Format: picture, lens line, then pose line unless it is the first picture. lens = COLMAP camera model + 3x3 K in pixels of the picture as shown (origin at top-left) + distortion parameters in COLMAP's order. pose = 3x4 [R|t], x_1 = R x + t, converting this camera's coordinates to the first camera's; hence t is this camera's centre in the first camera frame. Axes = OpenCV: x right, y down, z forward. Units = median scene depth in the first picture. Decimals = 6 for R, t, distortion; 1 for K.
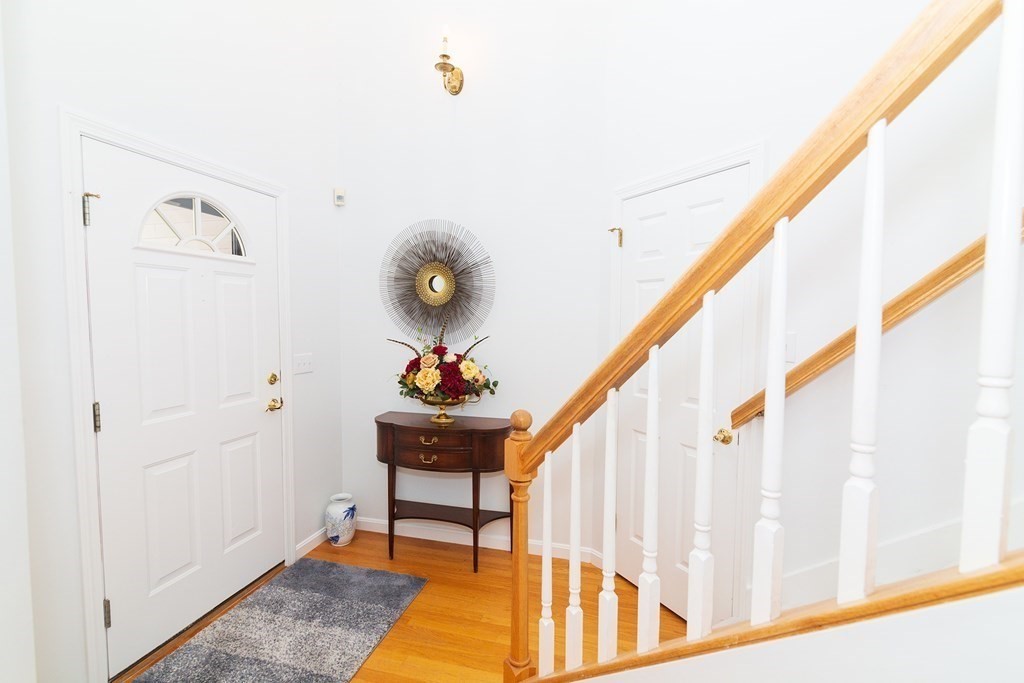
lens RADIAL K [[466.9, 0, 508.7], [0, 466.9, 344.5], [0, 0, 1]] dist [0.000345, -0.000122]
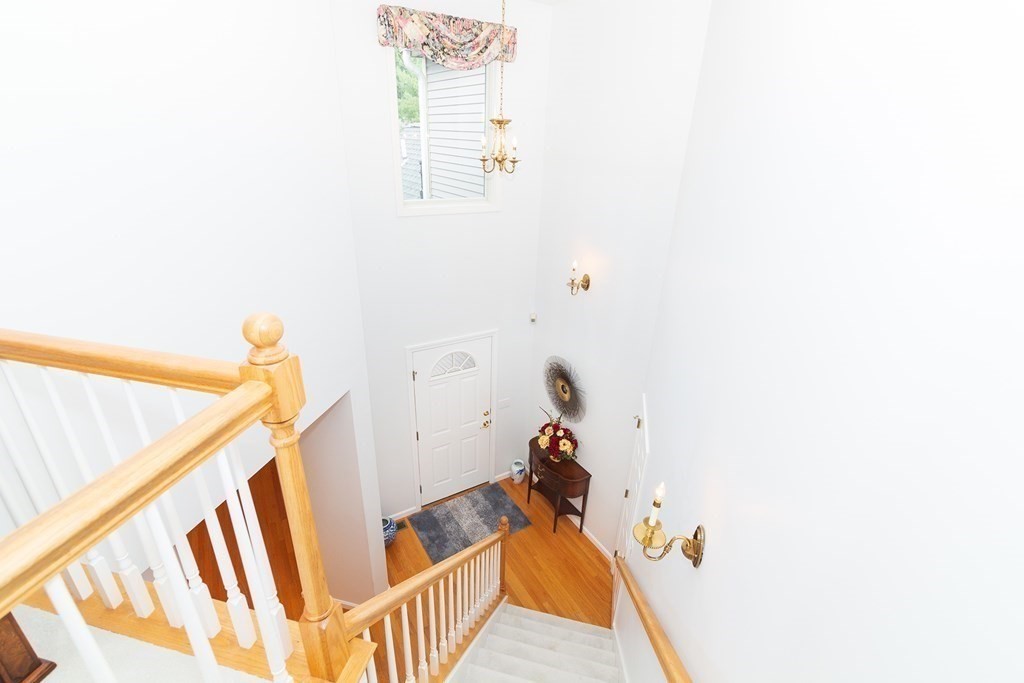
lens RADIAL K [[466.9, 0, 508.7], [0, 466.9, 344.5], [0, 0, 1]] dist [0.000345, -0.000122]
pose [[0.728323, 0.301963, -0.615114, 0.831980], [-0.070689, 0.925989, 0.370874, -1.061240], [0.681579, -0.226634, 0.695764, -0.381594]]
